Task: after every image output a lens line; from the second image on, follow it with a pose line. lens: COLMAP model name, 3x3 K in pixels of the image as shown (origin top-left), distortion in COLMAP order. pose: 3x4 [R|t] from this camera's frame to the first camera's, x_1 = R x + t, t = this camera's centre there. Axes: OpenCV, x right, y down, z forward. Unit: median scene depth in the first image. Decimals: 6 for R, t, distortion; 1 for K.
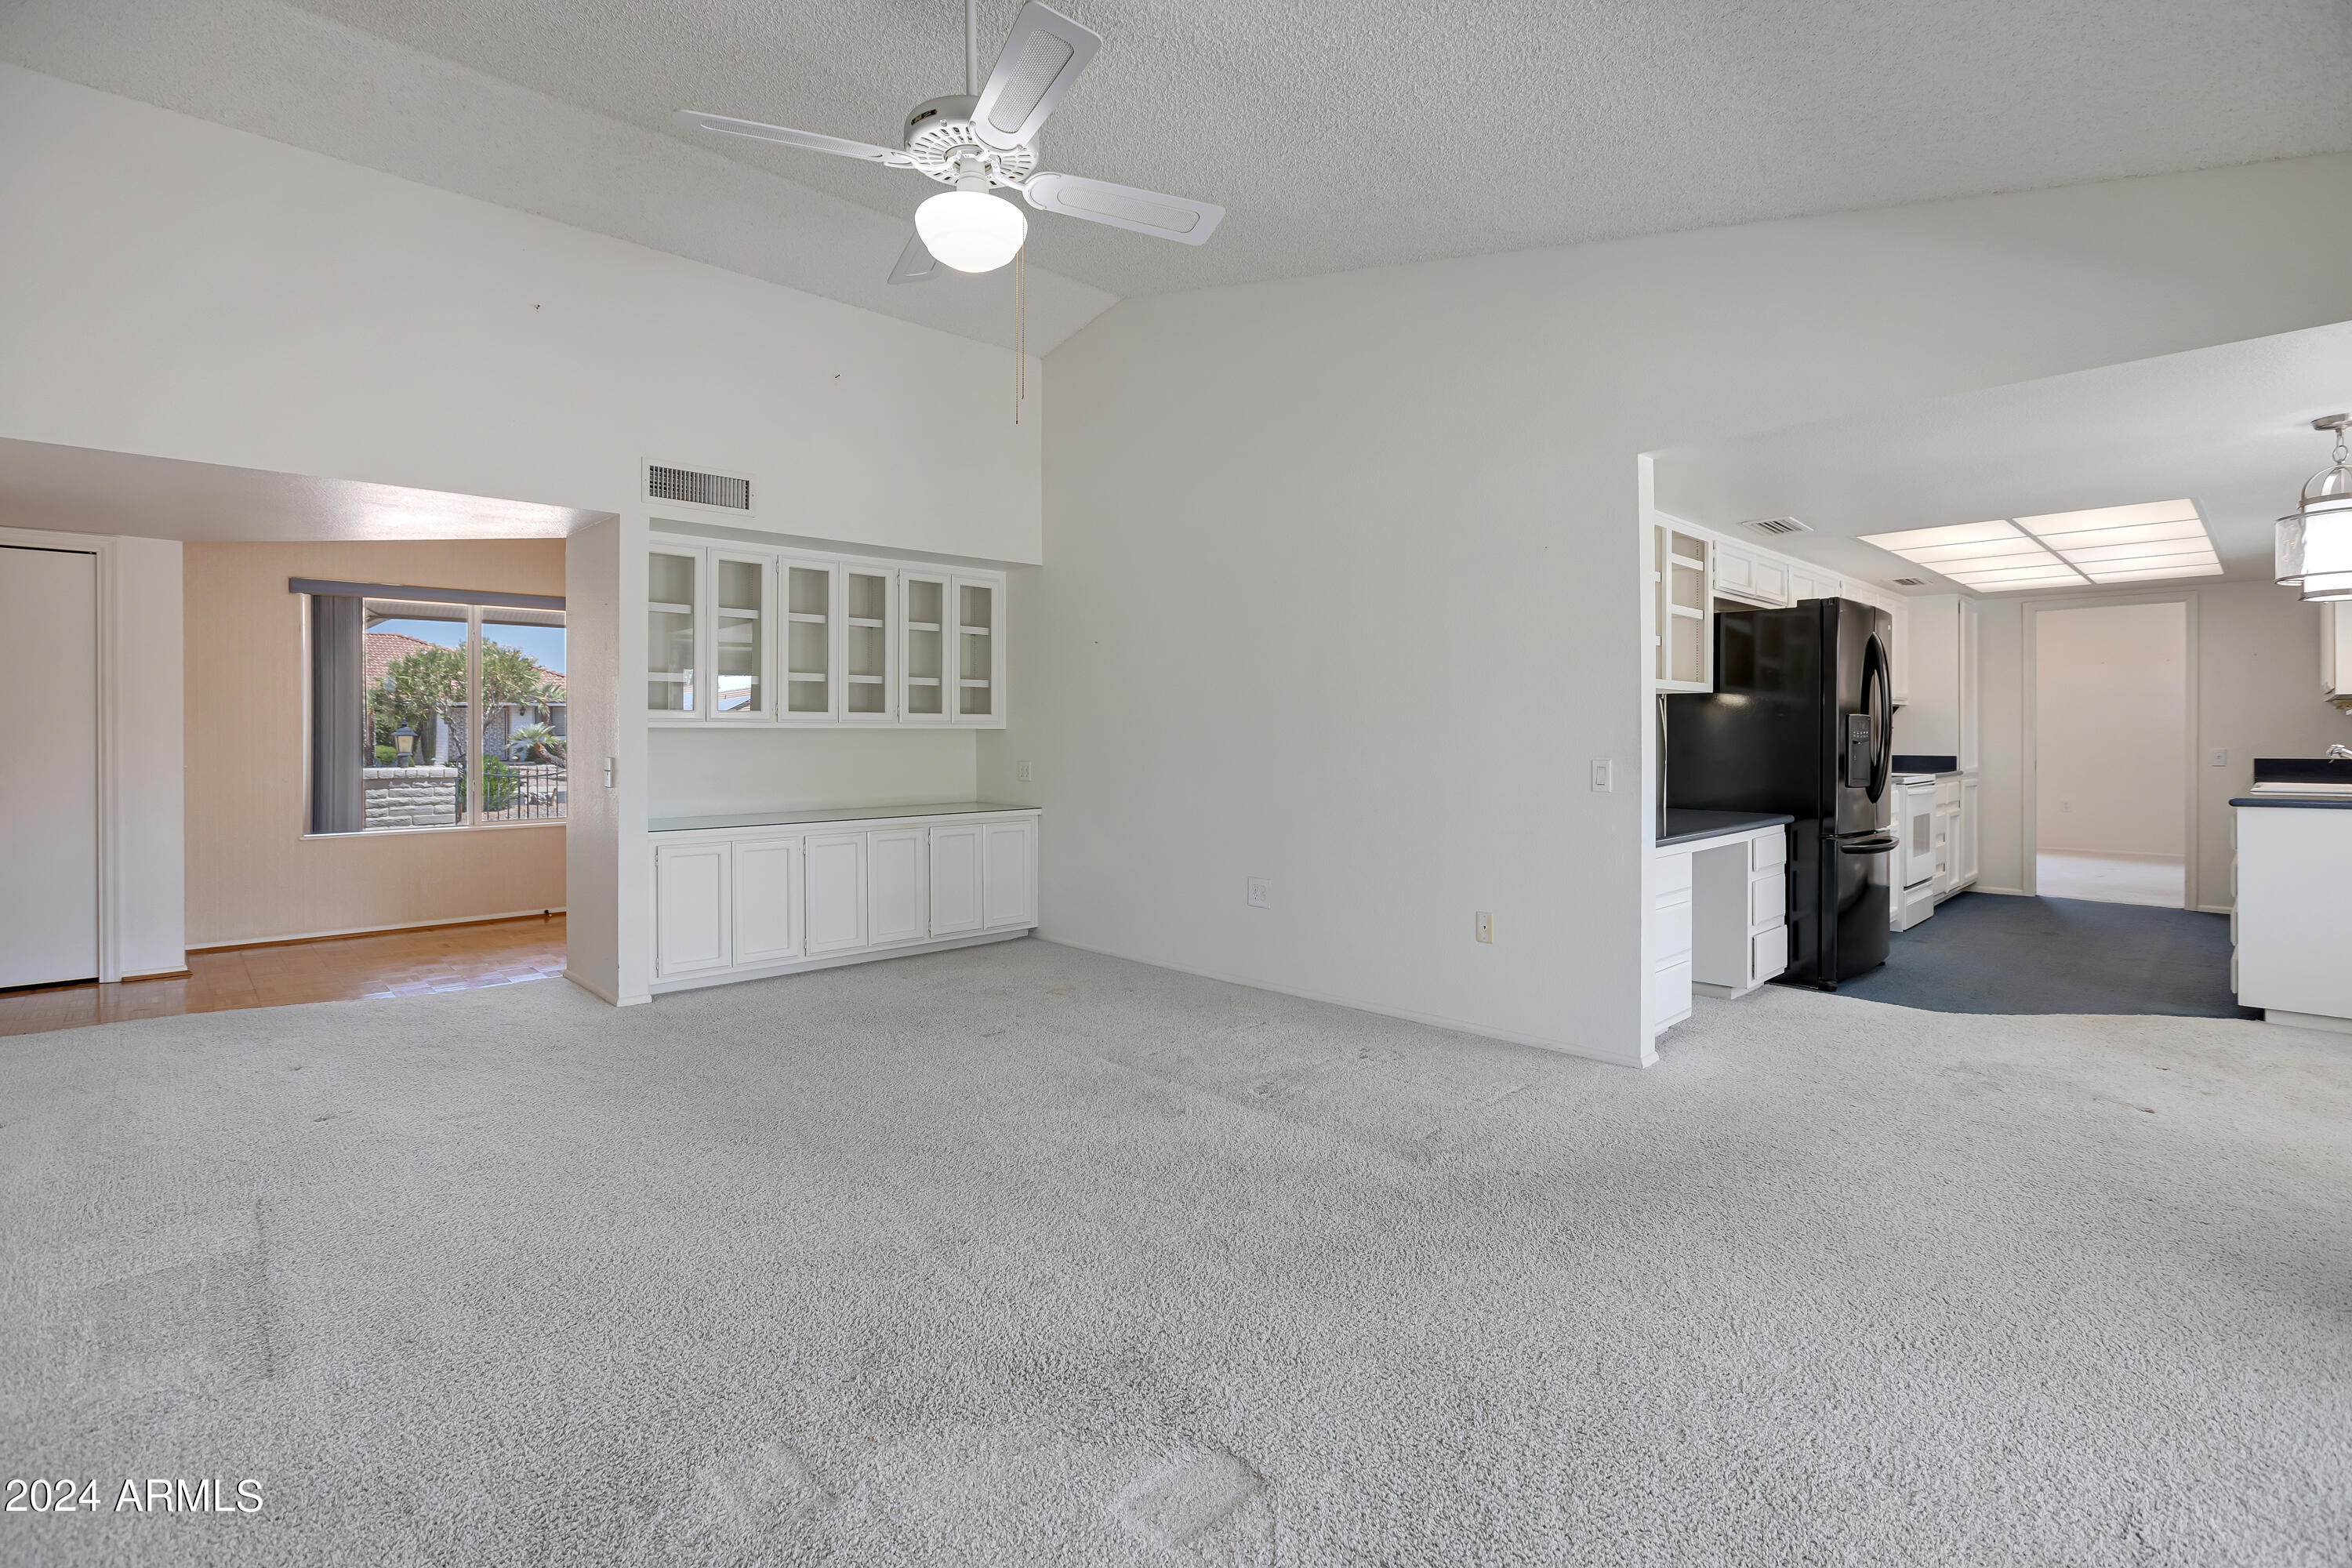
lens RADIAL K [[1122.5, 0, 1188.5], [0, 1122.5, 725.3], [0, 0, 1]] dist [-0.002822, 0.011491]
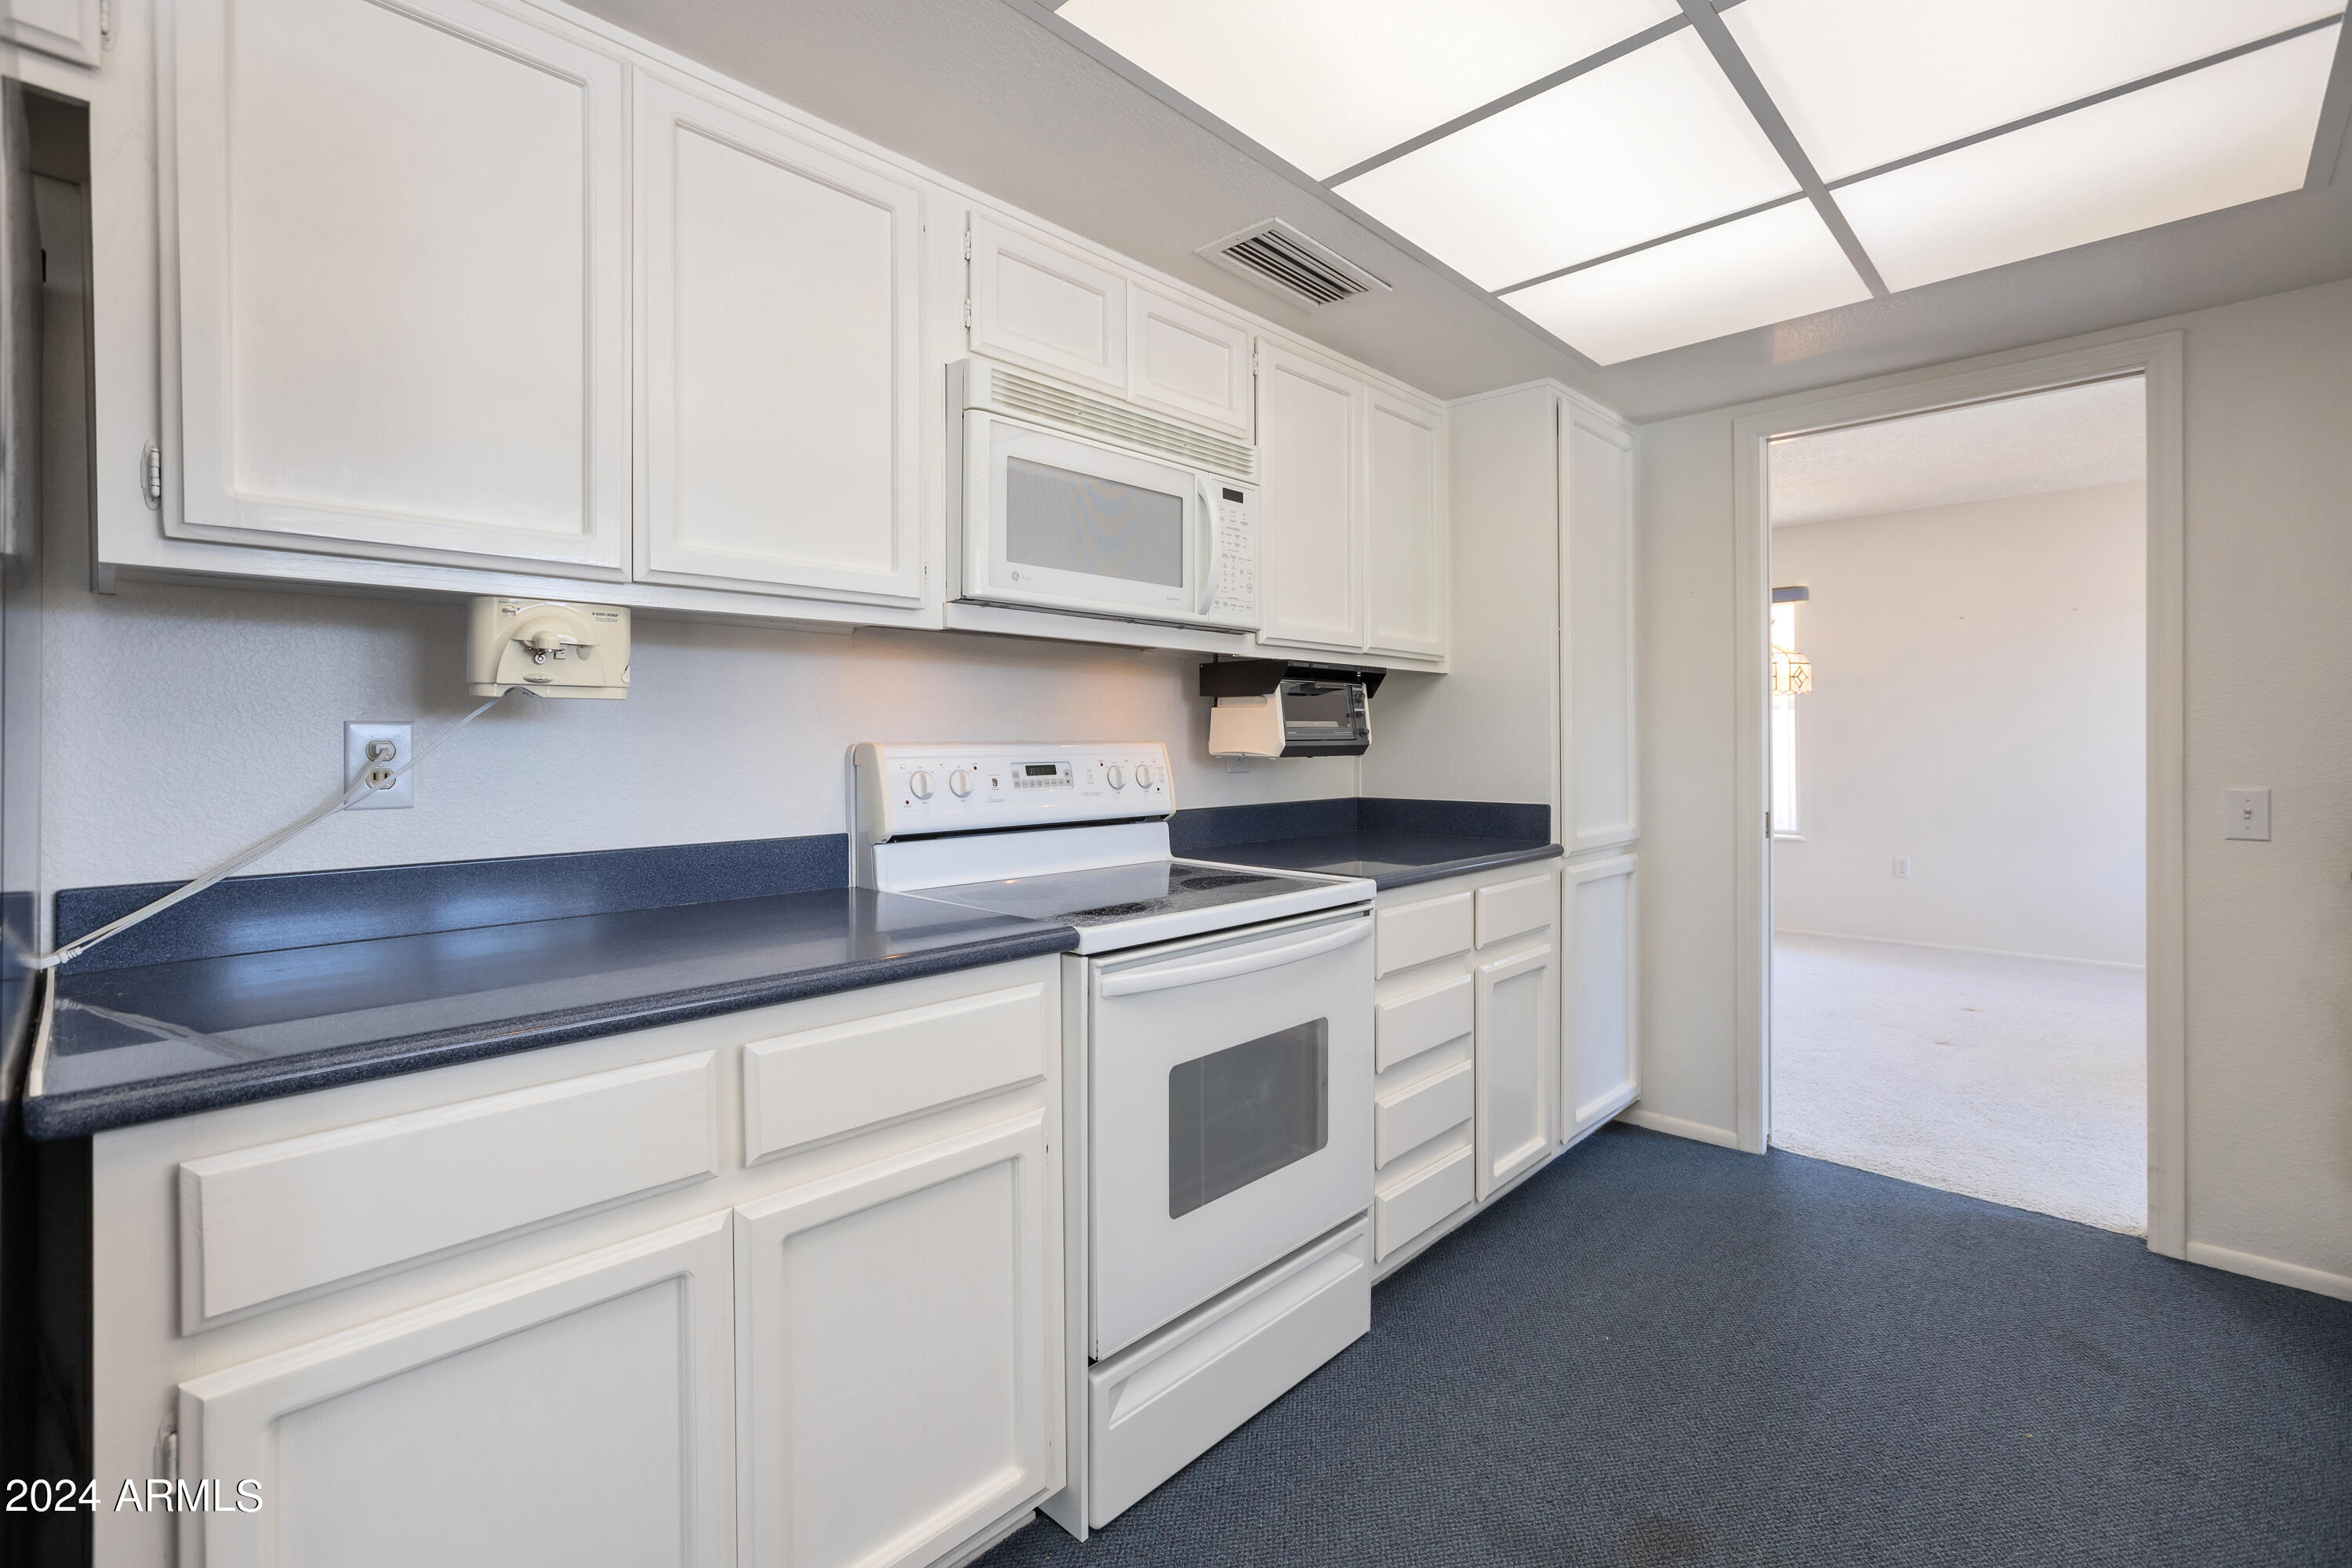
lens RADIAL K [[1051.5, 0, 1183.4], [0, 1051.5, 744.3], [0, 0, 1]] dist [-0.003319, 0.004786]
pose [[0.999958, -0.009085, 0.000932, 0.609851], [0.009081, 0.999950, 0.004214, 0.004637], [-0.000970, -0.004205, 0.999991, 0.704244]]
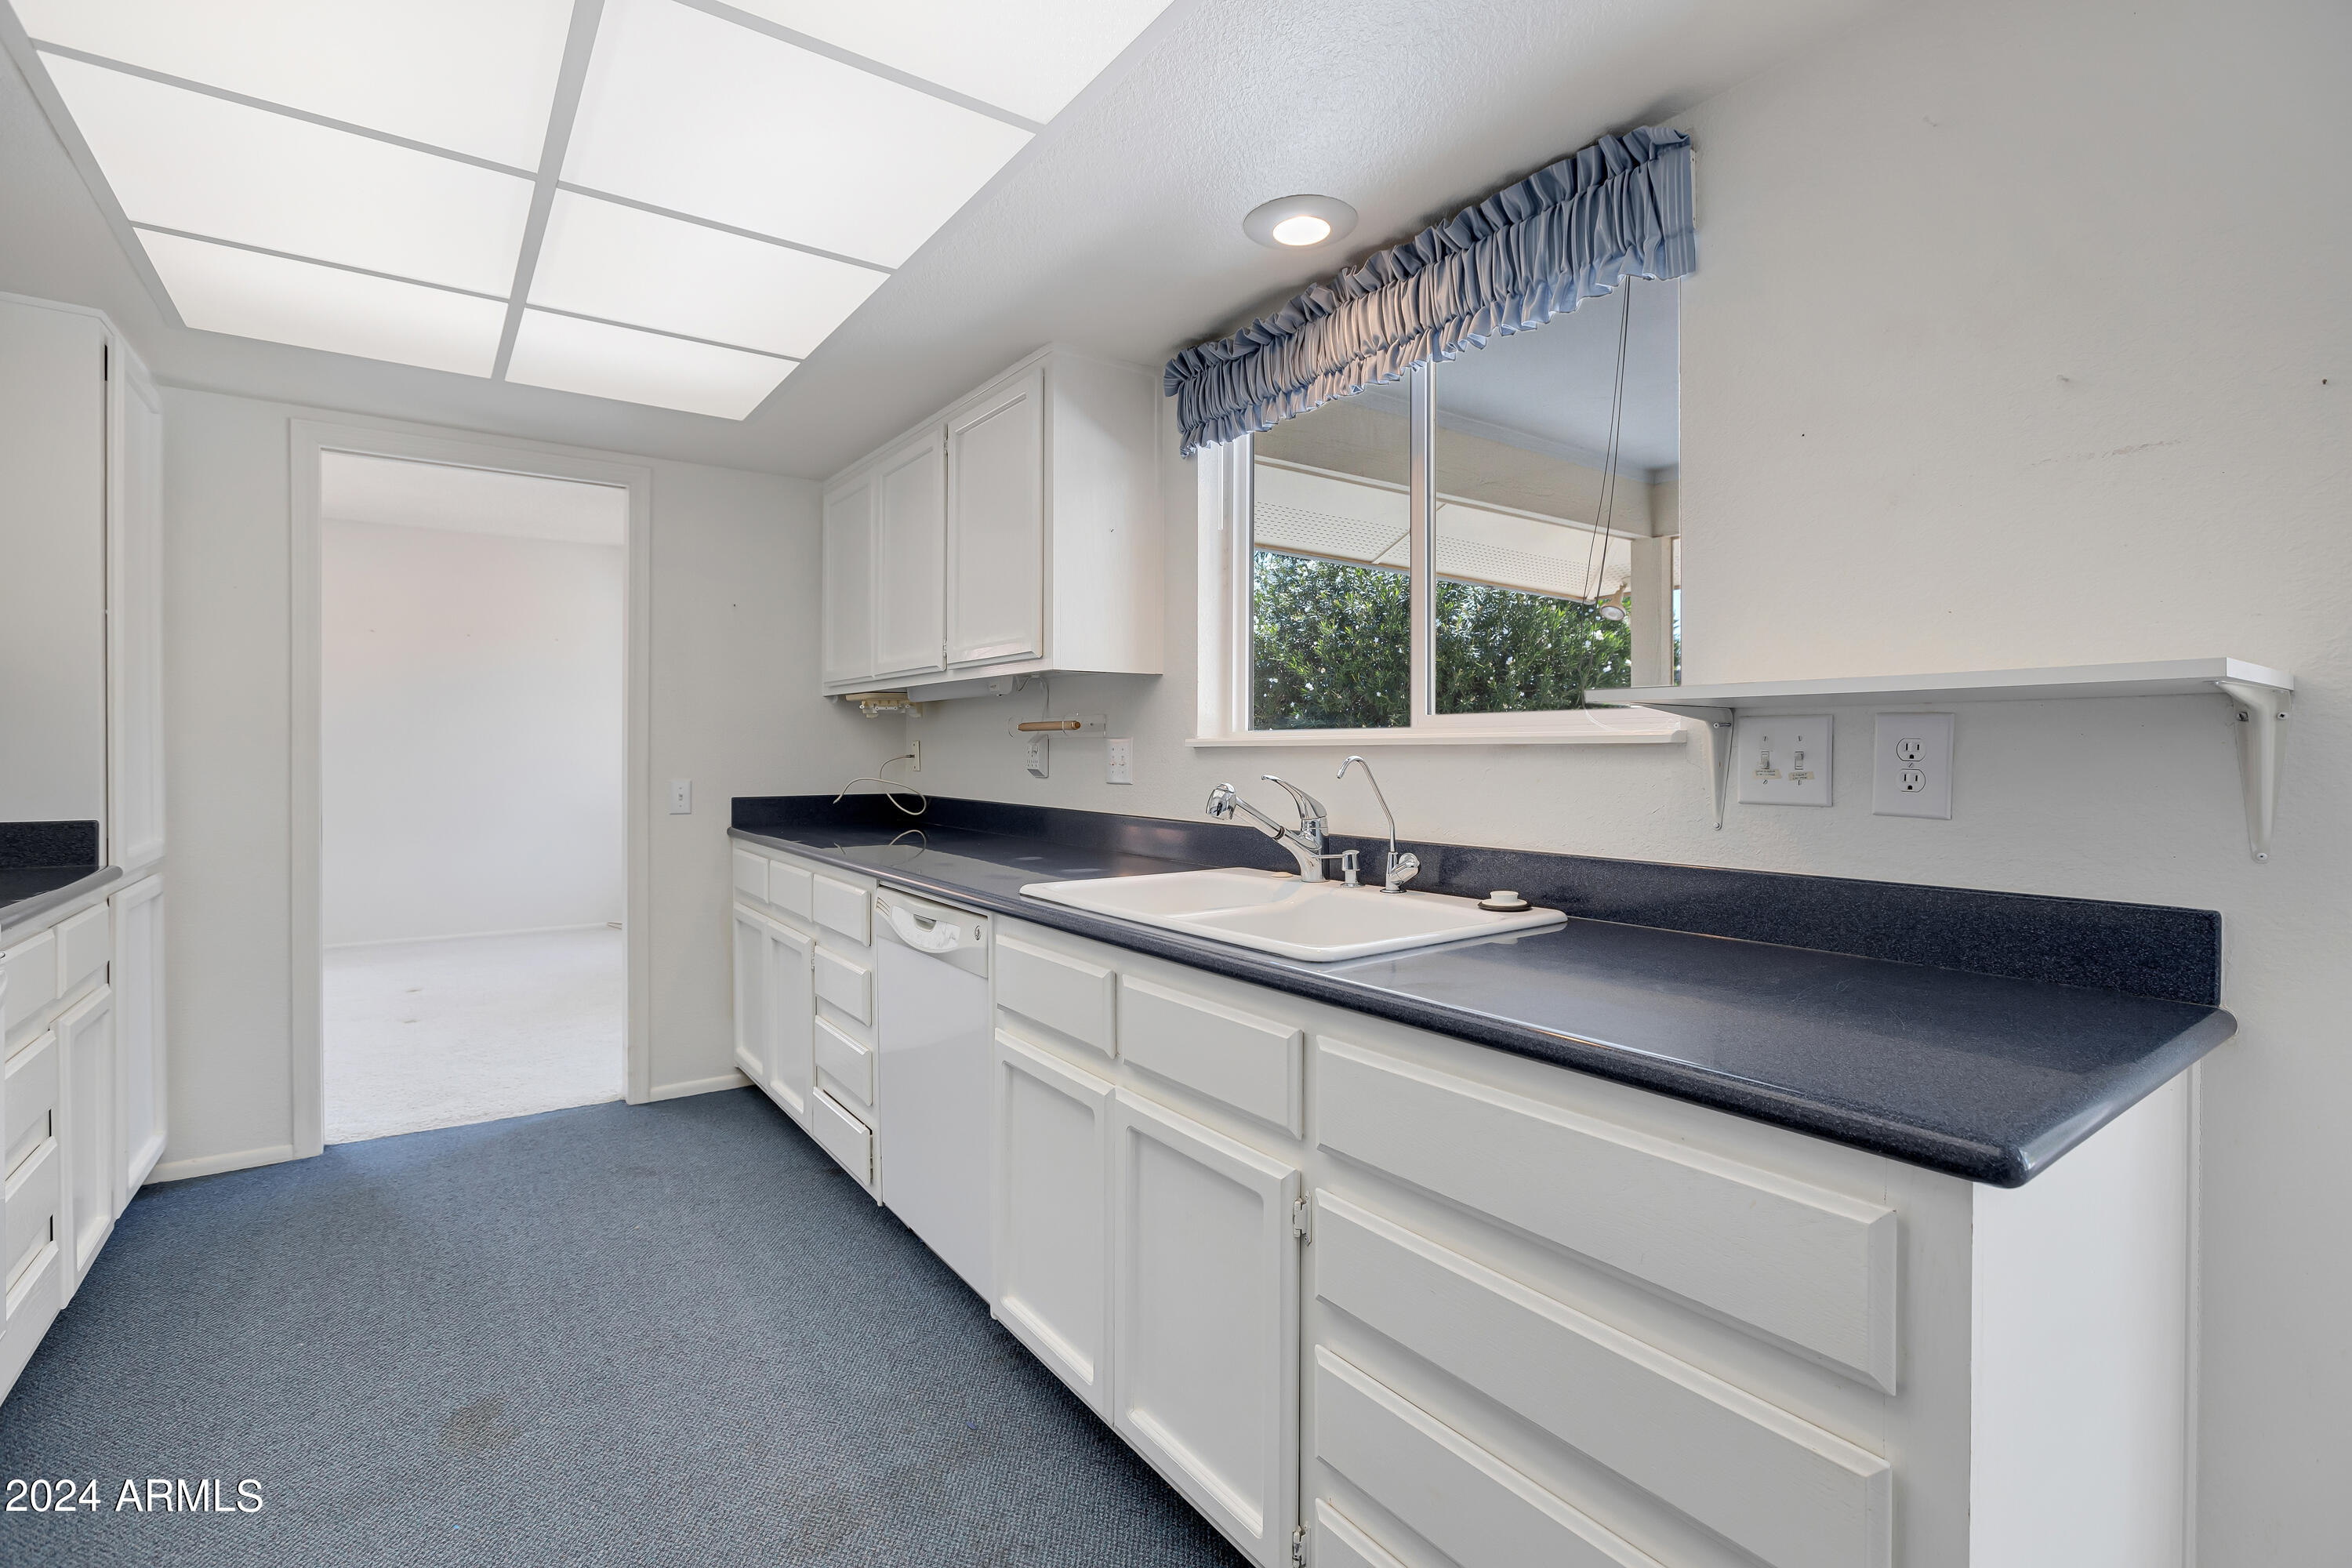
lens RADIAL K [[1070.3, 0, 1186.1], [0, 1070.3, 756.7], [0, 0, 1]] dist [-0.003803, 0.000480]
pose [[0.182395, -0.010670, 0.983167, 0.484289], [-0.006640, 0.999905, 0.012083, 0.003975], [-0.983203, -0.008733, 0.182307, 0.702220]]
